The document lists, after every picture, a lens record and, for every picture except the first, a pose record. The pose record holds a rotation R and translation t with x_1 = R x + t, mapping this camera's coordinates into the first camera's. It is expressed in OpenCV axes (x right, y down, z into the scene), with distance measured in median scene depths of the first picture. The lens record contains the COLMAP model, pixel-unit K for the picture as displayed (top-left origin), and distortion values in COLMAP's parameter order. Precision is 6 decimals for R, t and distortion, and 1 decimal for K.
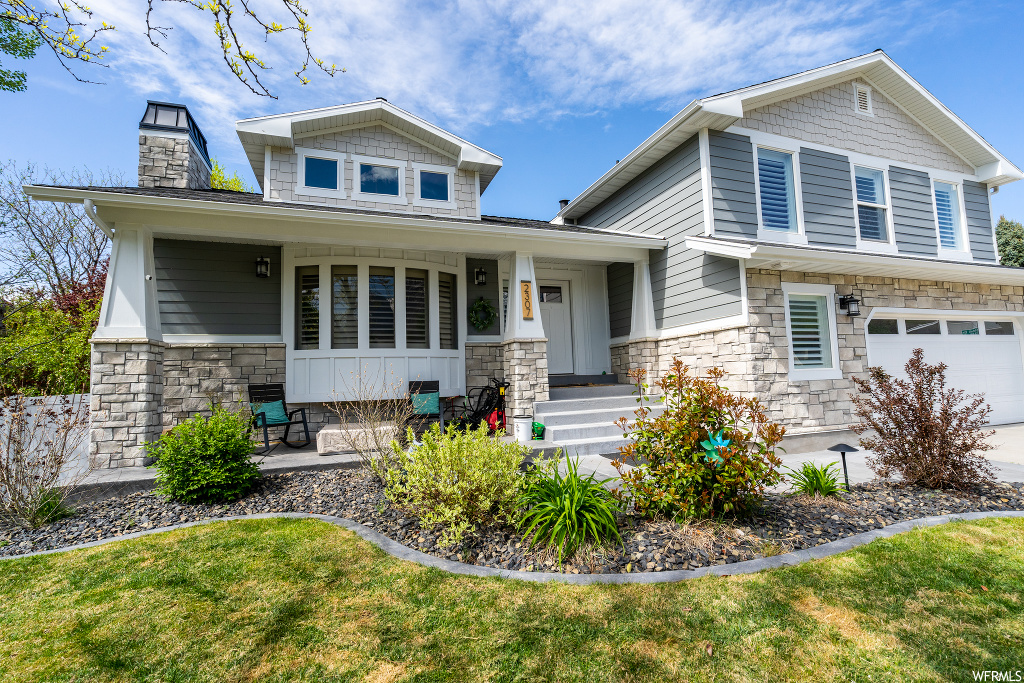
lens RADIAL K [[459.5, 0, 511.1], [0, 459.5, 338.9], [0, 0, 1]] dist [-0.001342, 0.000040]
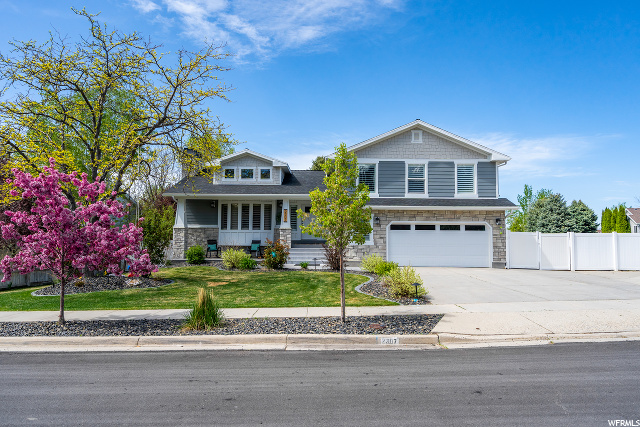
lens RADIAL K [[418.7, 0, 321.5], [0, 418.7, 214.7], [0, 0, 1]] dist [0.003874, 0.000049]
pose [[0.938620, 0.017386, -0.344516, 1.220592], [-0.007320, 0.999508, 0.030496, -0.176295], [0.344876, -0.026103, 0.938285, -1.547597]]
